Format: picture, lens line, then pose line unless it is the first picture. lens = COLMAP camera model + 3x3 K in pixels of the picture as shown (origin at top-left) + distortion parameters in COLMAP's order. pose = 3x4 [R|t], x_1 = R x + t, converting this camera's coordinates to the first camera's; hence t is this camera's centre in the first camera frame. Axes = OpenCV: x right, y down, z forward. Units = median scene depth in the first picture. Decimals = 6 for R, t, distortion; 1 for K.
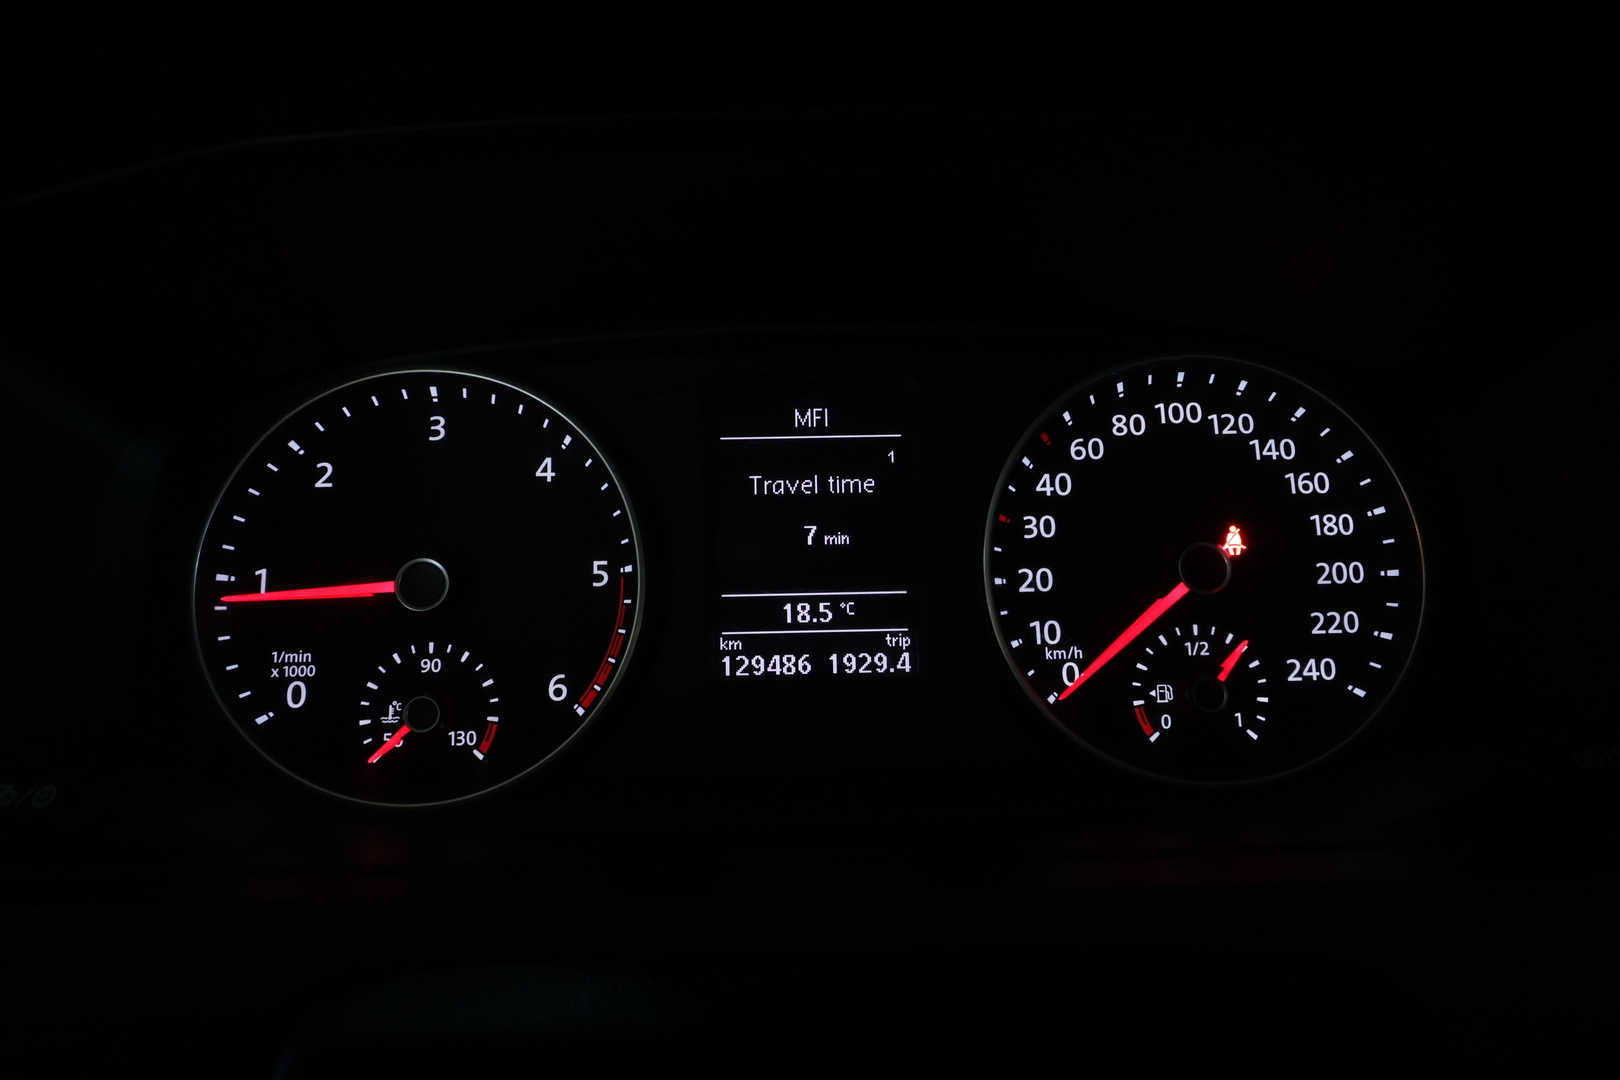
lens RADIAL K [[1129.5, 0, 810.0], [0, 1129.5, 540.0], [0, 0, 1]] dist [0.000134, -0.000390]
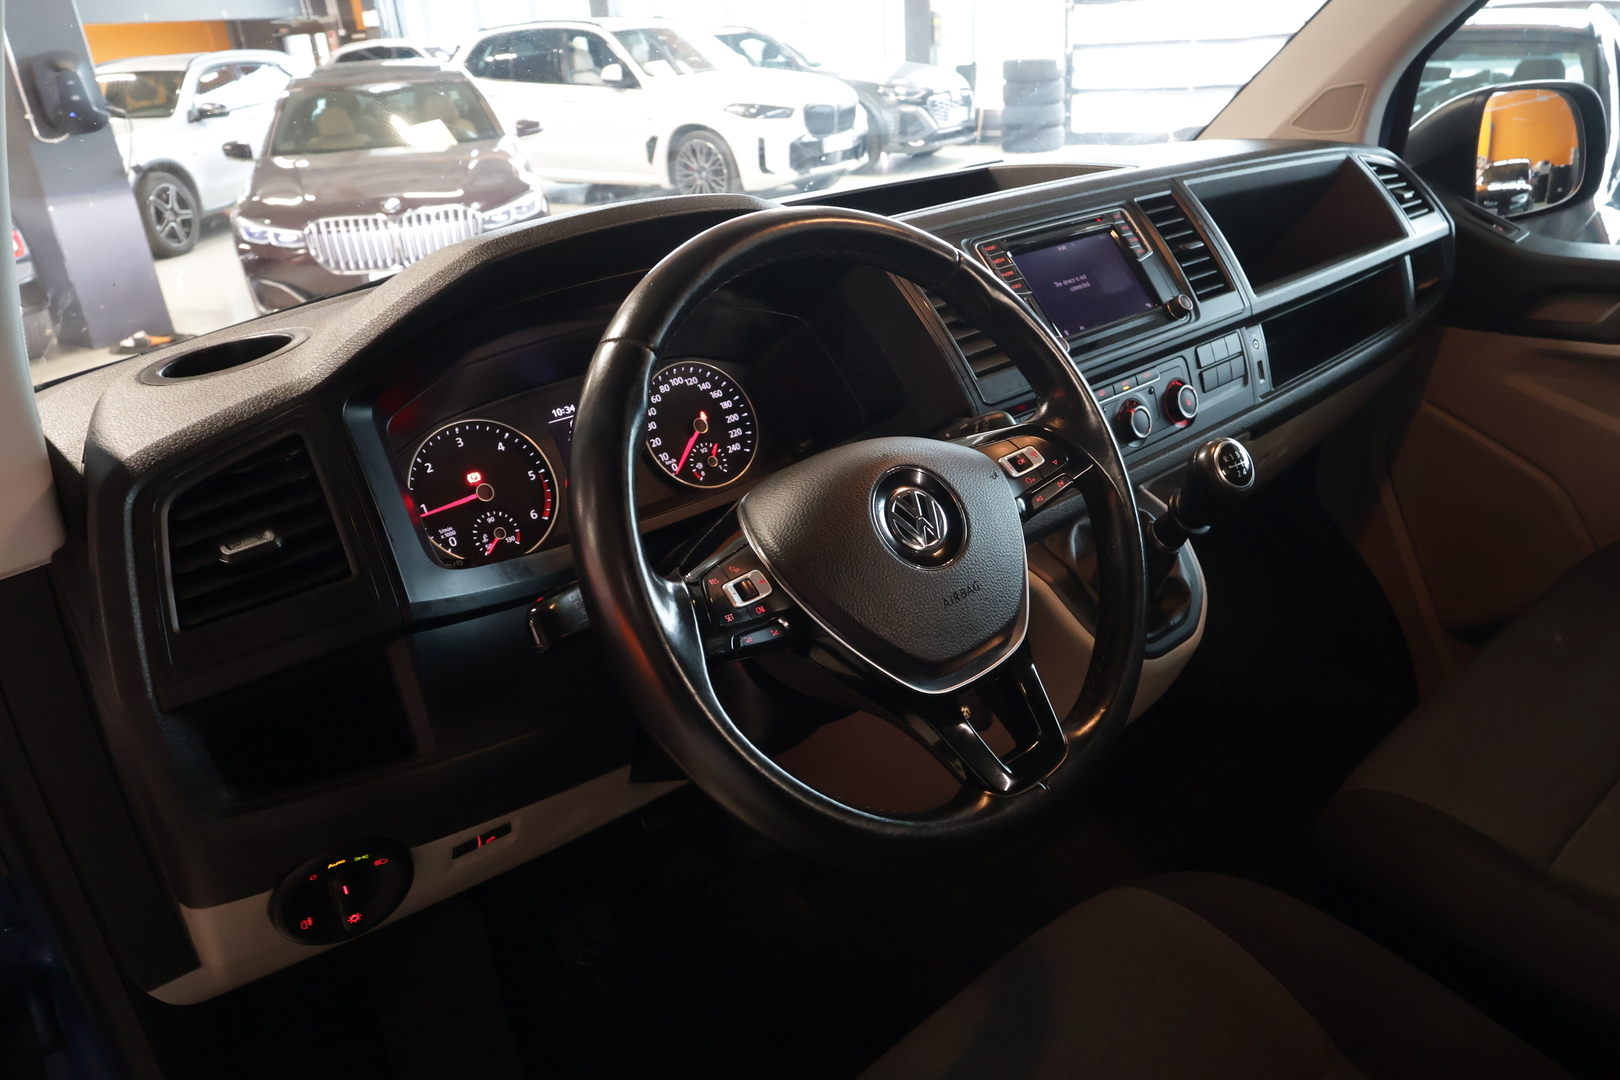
lens RADIAL K [[1129.5, 0, 810.0], [0, 1129.5, 540.0], [0, 0, 1]] dist [0.000134, -0.000390]
pose [[0.770865, -0.291030, 0.566629, -1.358388], [0.256124, 0.956066, 0.142611, -0.044330], [-0.583238, 0.035193, 0.811538, -1.841310]]
